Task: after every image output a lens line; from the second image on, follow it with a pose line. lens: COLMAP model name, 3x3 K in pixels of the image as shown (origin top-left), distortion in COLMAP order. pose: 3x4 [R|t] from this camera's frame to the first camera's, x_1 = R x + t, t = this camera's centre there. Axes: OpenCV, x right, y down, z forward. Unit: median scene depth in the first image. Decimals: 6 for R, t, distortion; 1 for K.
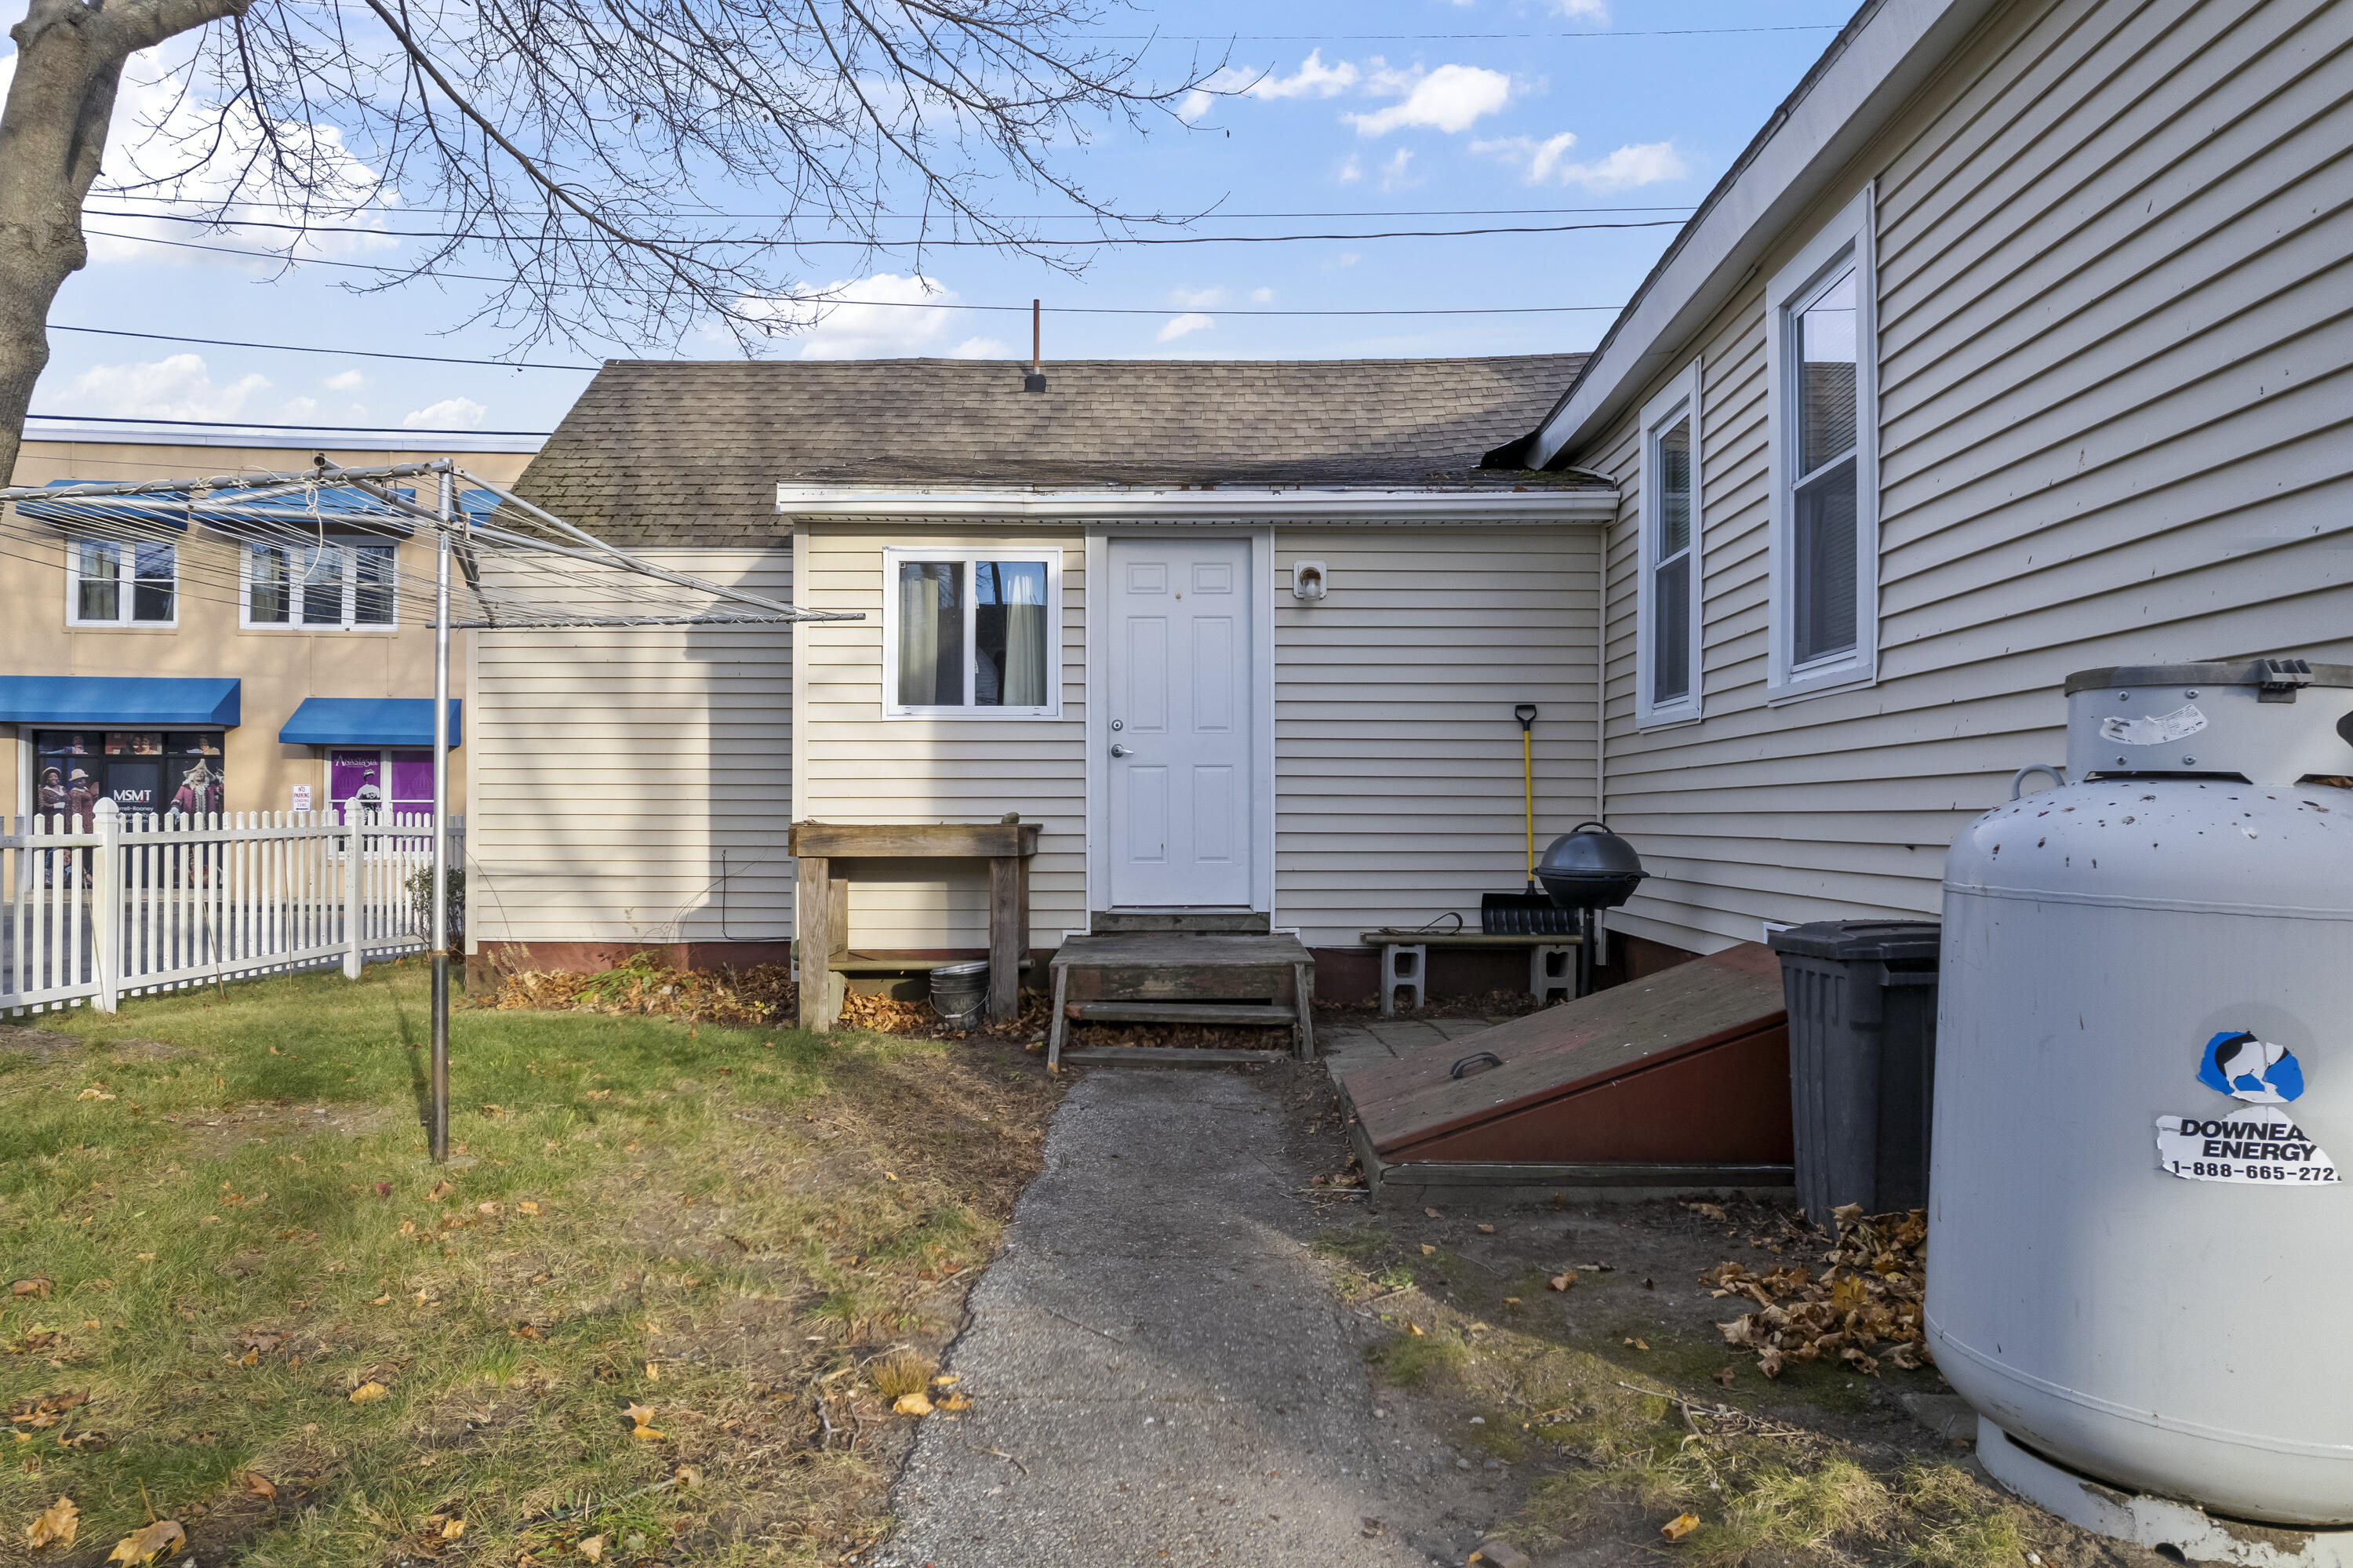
lens RADIAL K [[1507.8, 0, 1186.6], [0, 1507.8, 785.5], [0, 0, 1]] dist [-0.019835, 0.010381]
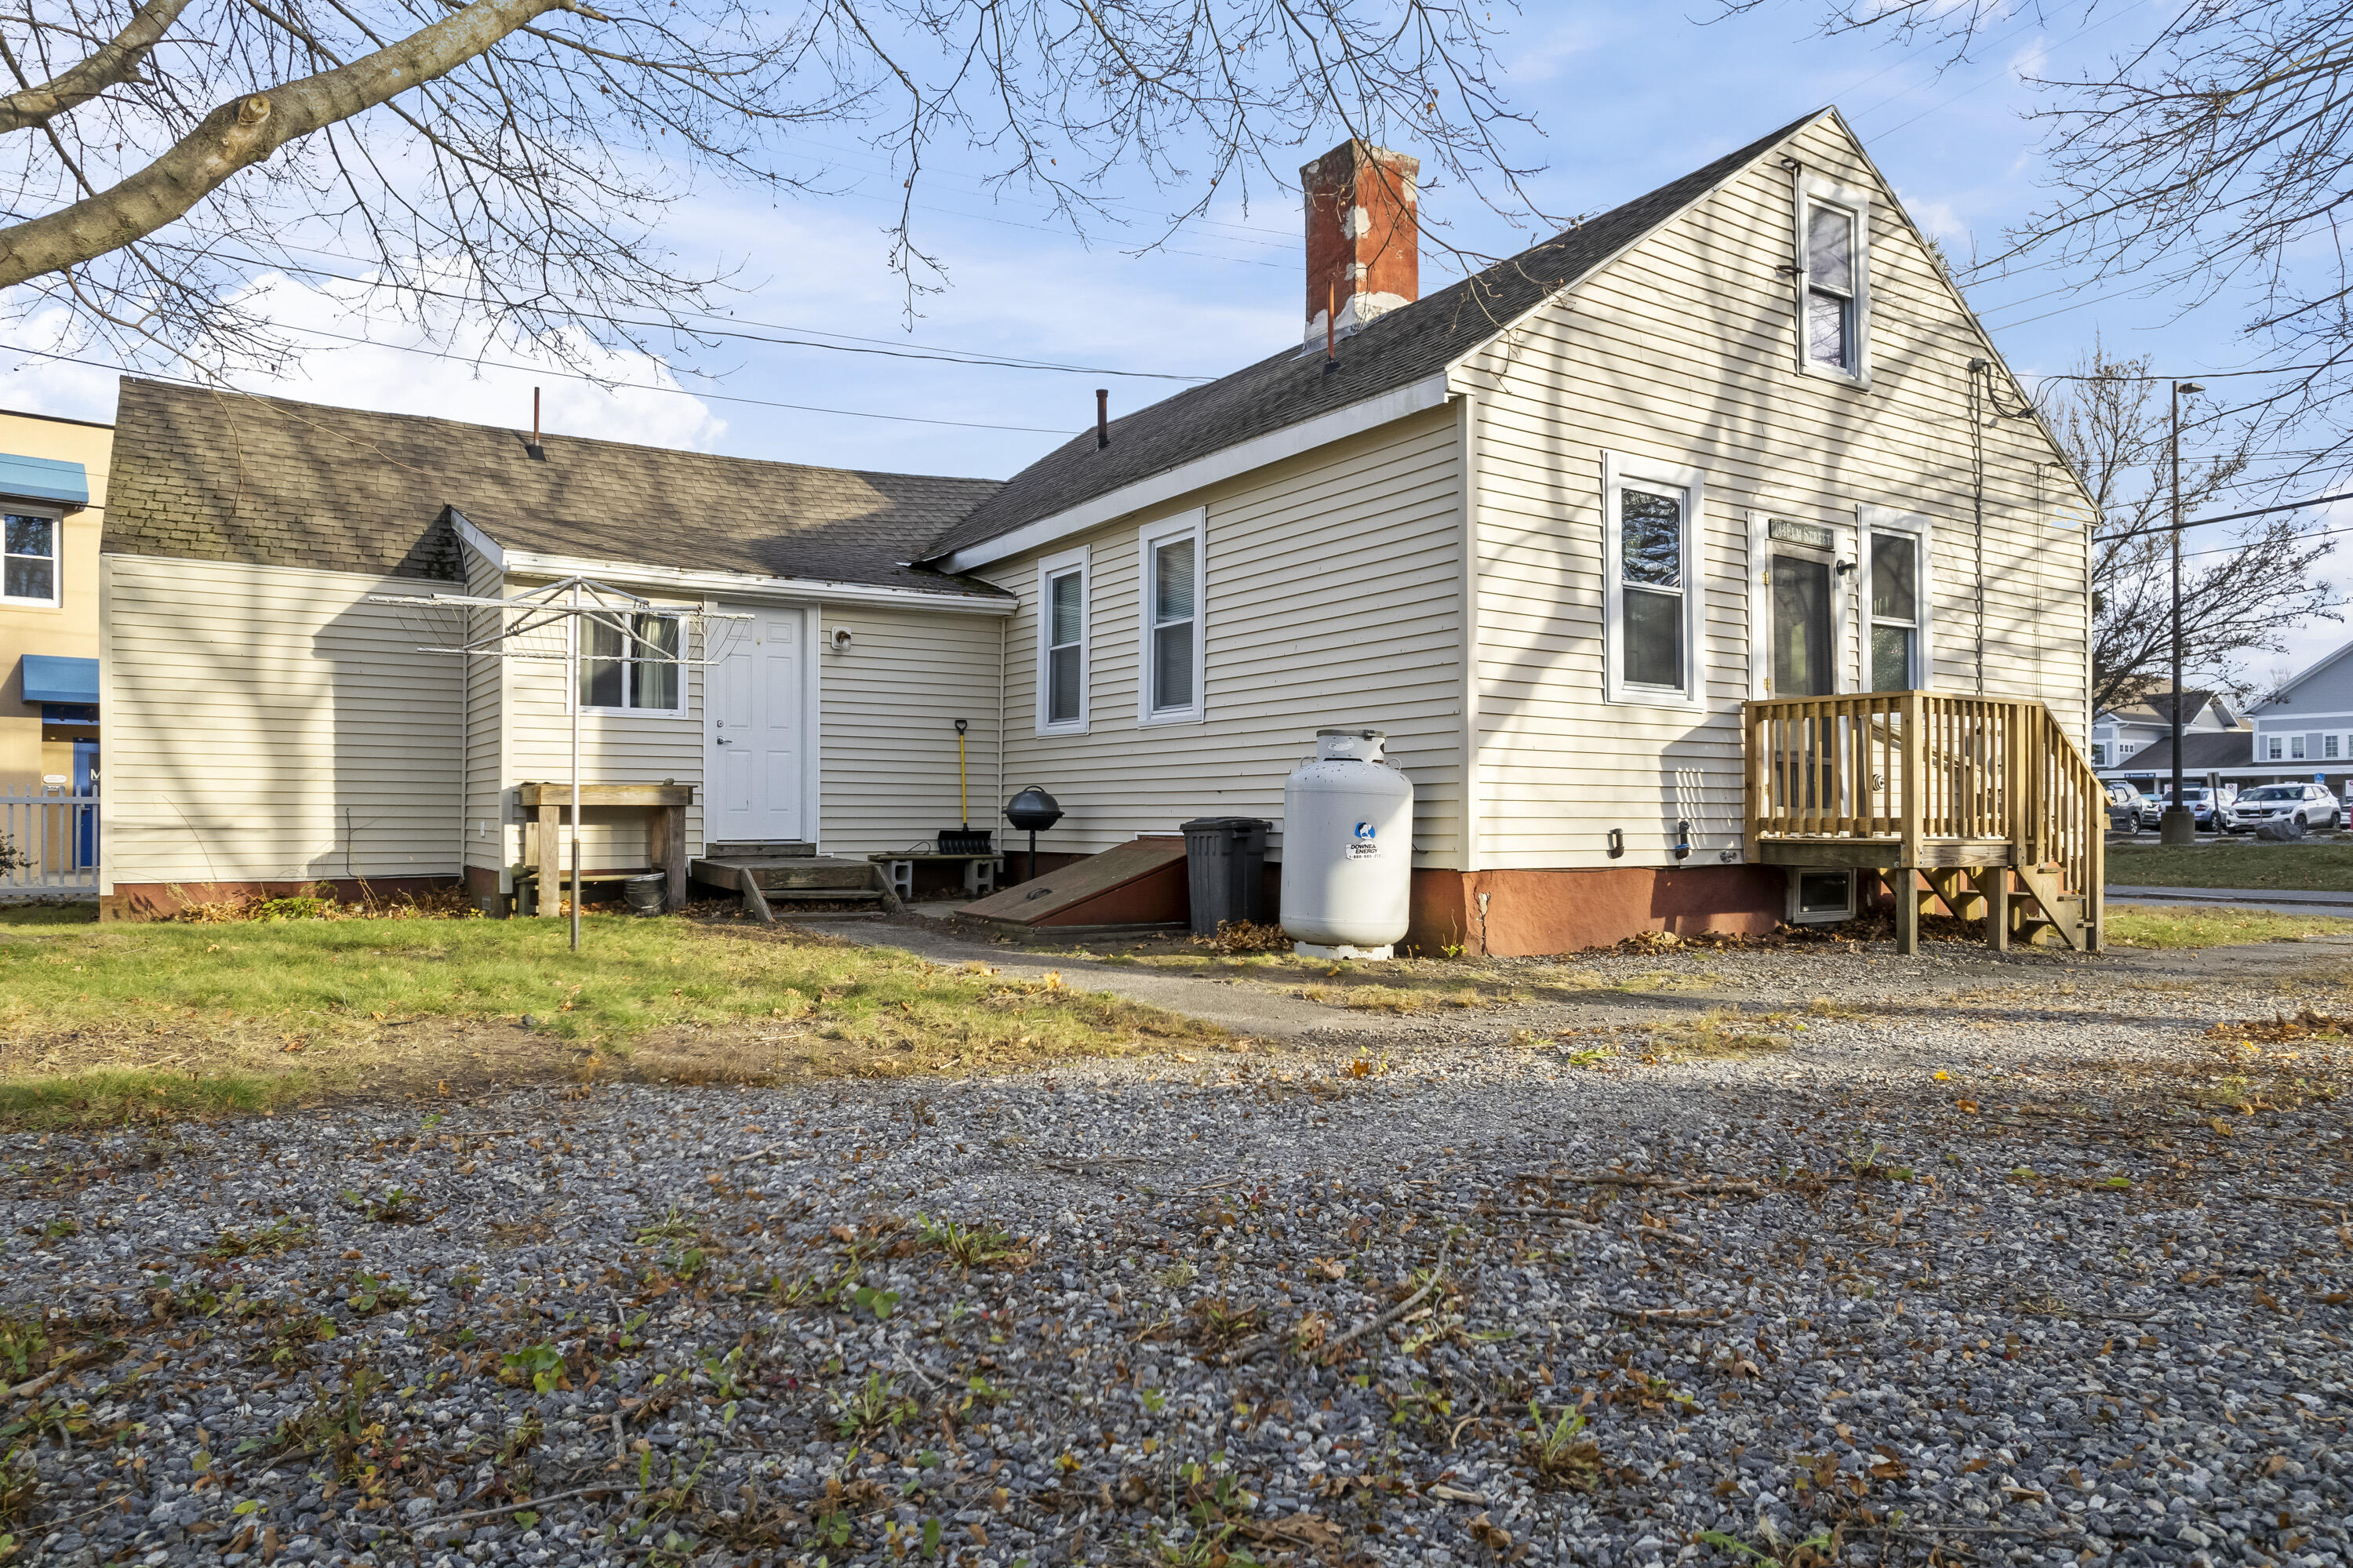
lens RADIAL K [[1507.8, 0, 1174.7], [0, 1507.8, 782.7], [0, 0, 1]] dist [-0.019835, 0.010381]
pose [[0.833279, 0.012637, 0.552708, -0.515104], [-0.012847, 0.999911, -0.003493, 0.020171], [-0.552703, -0.004190, 0.833368, -0.552025]]
